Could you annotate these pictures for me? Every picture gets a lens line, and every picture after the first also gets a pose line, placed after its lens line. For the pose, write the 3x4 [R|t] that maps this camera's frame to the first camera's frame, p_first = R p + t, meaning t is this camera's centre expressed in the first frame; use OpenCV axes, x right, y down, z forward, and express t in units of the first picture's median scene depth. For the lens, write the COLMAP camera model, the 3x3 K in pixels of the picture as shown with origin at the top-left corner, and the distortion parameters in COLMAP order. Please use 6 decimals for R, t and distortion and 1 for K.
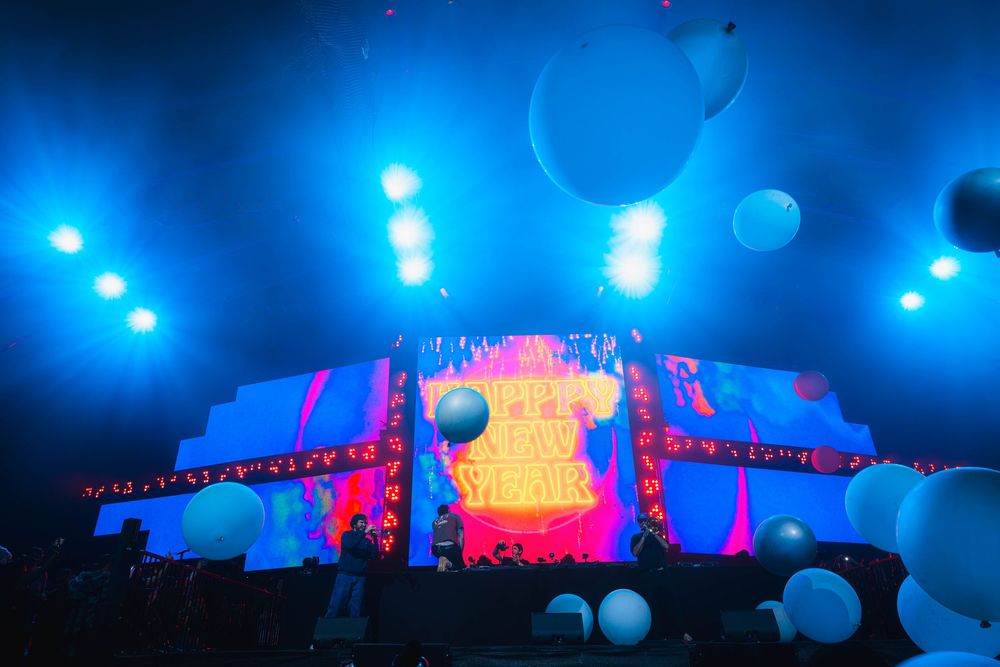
lens RADIAL K [[627.7, 0, 500.0], [0, 627.7, 333.5], [0, 0, 1]] dist [0.002210, 0.001070]
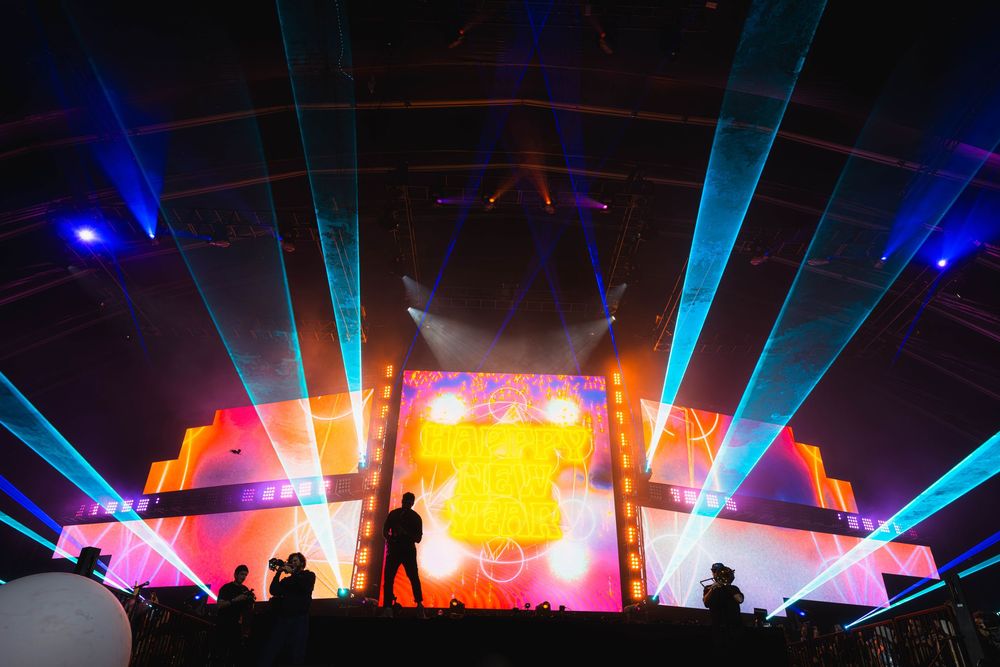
lens RADIAL K [[627.7, 0, 500.0], [0, 627.7, 333.5], [0, 0, 1]] dist [0.002210, 0.001070]
pose [[0.998477, 0.051674, 0.019310, -0.006204], [-0.050345, 0.996683, -0.063938, -0.023711], [-0.022550, 0.062869, 0.997767, -0.160973]]
